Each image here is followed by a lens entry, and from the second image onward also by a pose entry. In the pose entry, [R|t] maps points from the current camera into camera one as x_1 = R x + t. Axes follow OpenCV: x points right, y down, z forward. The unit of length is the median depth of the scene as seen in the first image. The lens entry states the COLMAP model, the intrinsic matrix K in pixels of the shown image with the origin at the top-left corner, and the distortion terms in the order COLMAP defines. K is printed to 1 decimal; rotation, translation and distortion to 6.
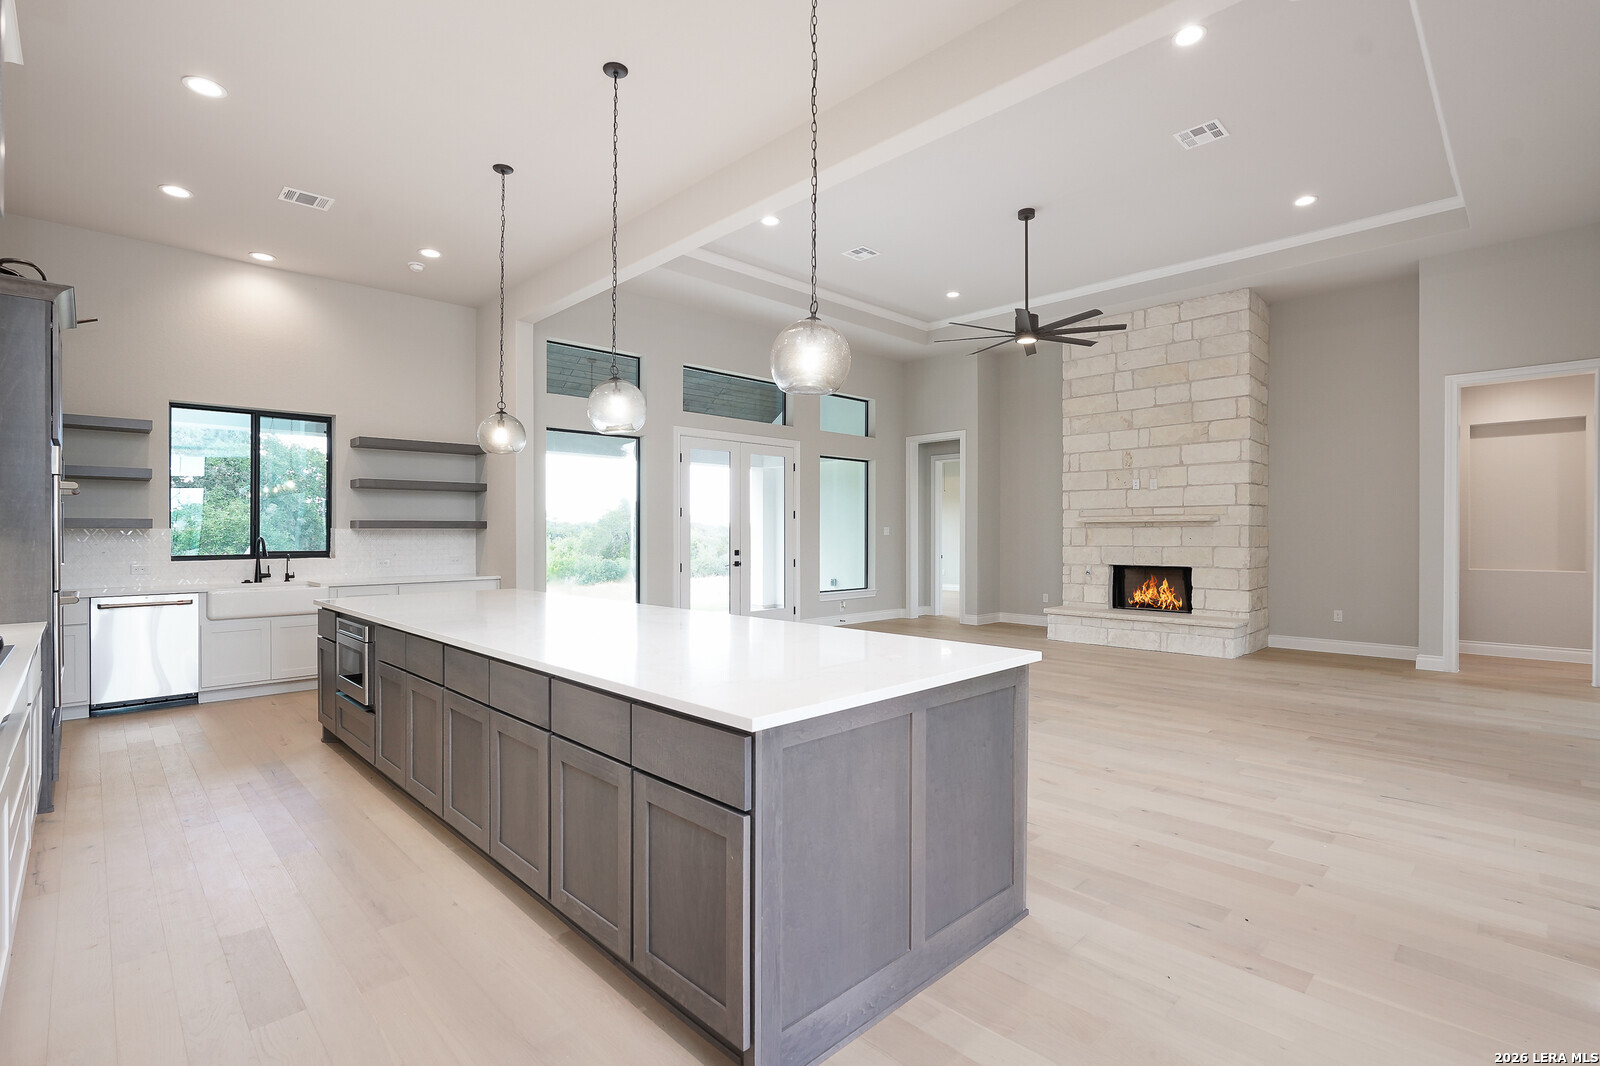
lens RADIAL K [[746.5, 0, 801.5], [0, 746.5, 545.9], [0, 0, 1]] dist [-0.010998, 0.000520]
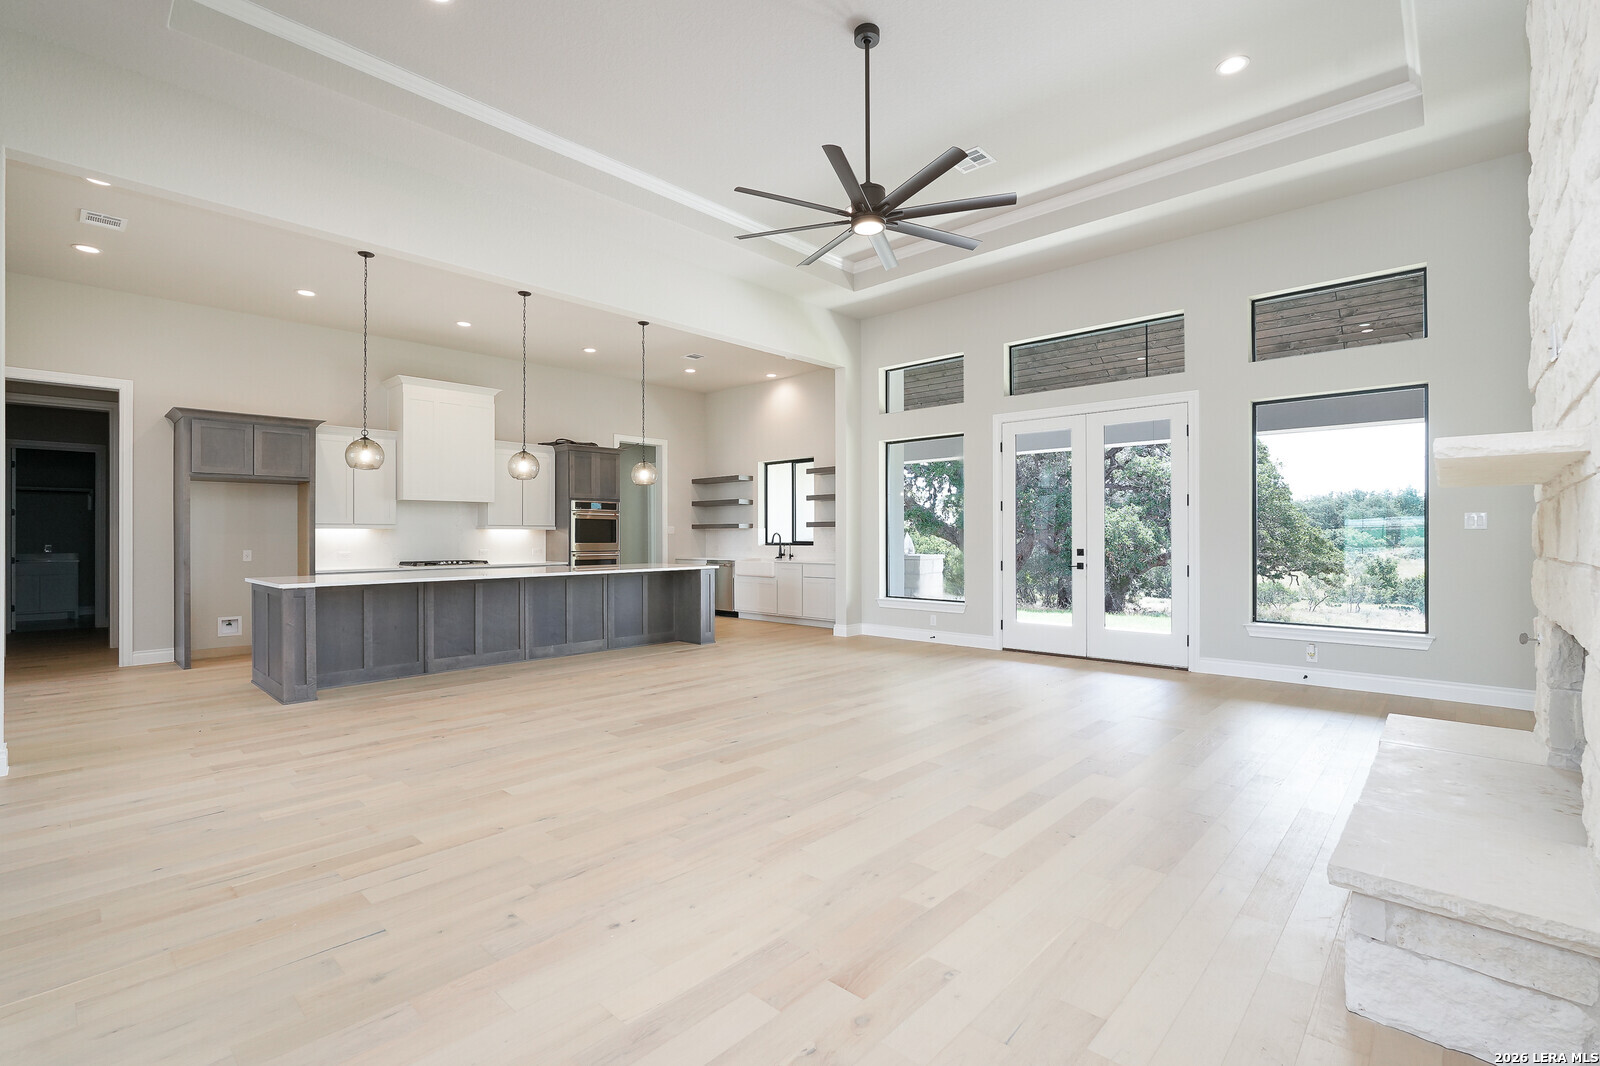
lens RADIAL K [[715.7, 0, 800.0], [0, 715.7, 533.0], [0, 0, 1]] dist [-0.029670, 0.005847]
pose [[0.044302, -0.002677, -0.999015, 0.734820], [-0.013585, 0.999902, -0.003282, -0.005068], [0.998926, 0.013717, 0.044261, 0.730297]]
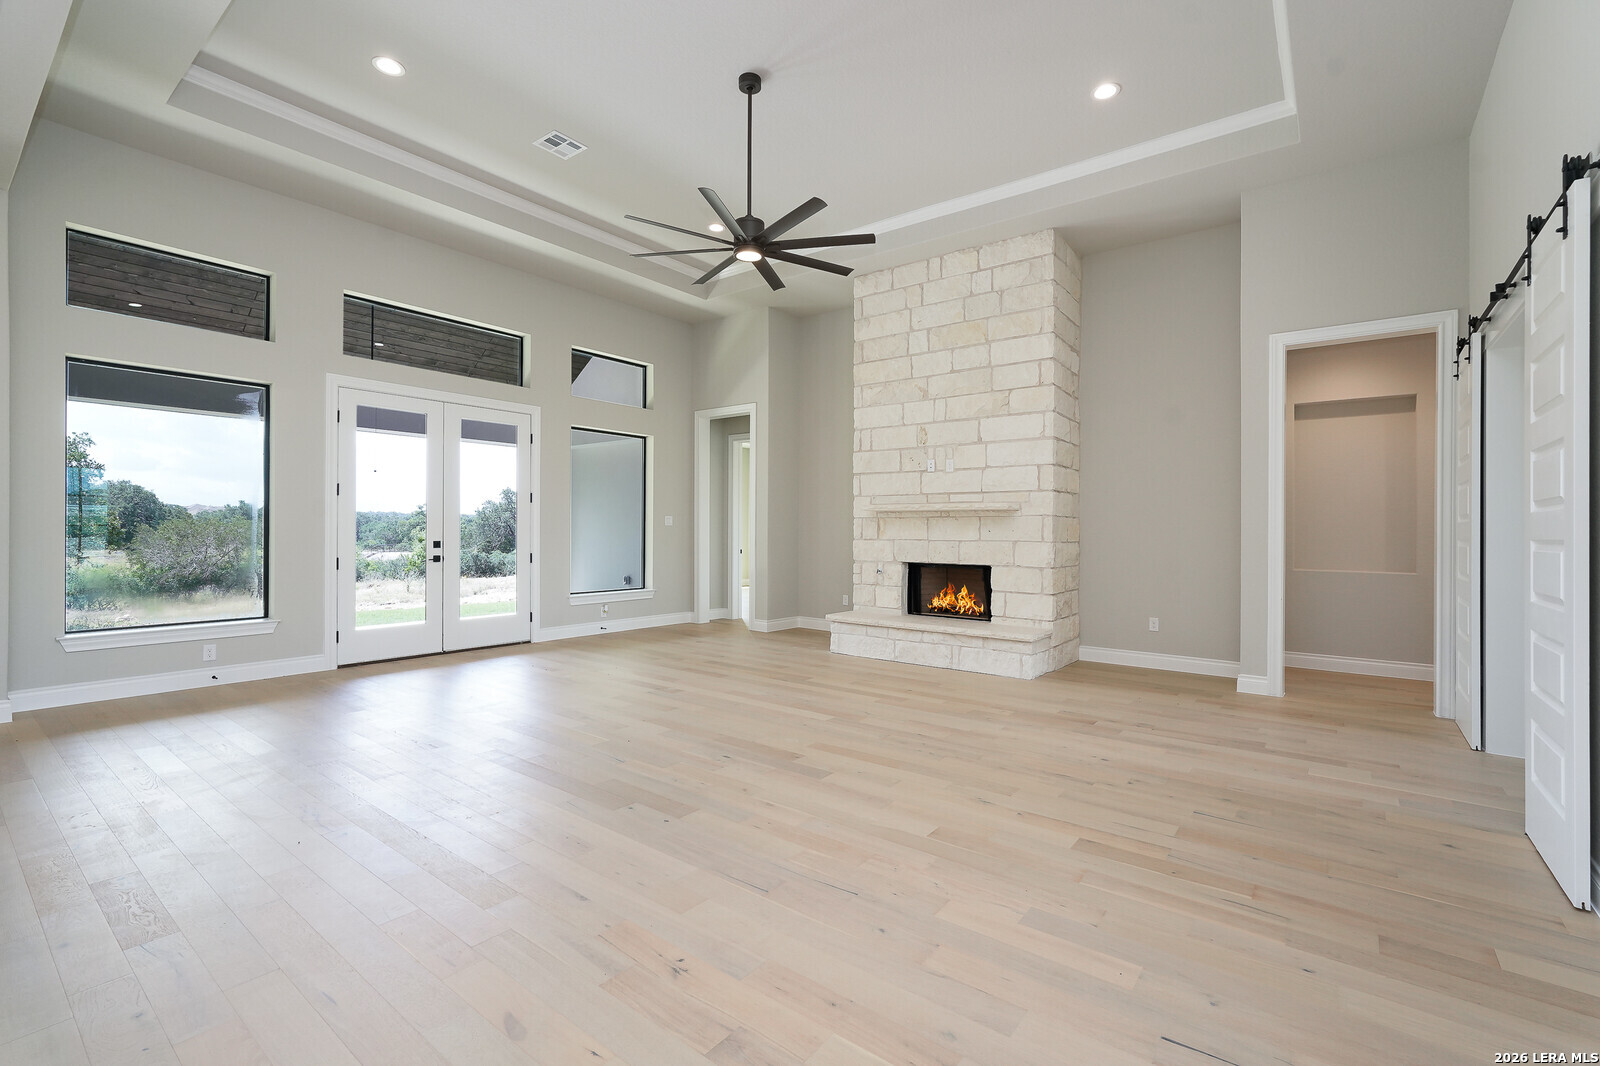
lens RADIAL K [[707.6, 0, 800.0], [0, 707.6, 533.0], [0, 0, 1]] dist [-0.013227, 0.000022]
pose [[0.991100, 0.009907, 0.132751, 0.208818], [-0.008359, 0.999891, -0.012207, 0.003478], [-0.132857, 0.010988, 0.991074, 0.247788]]
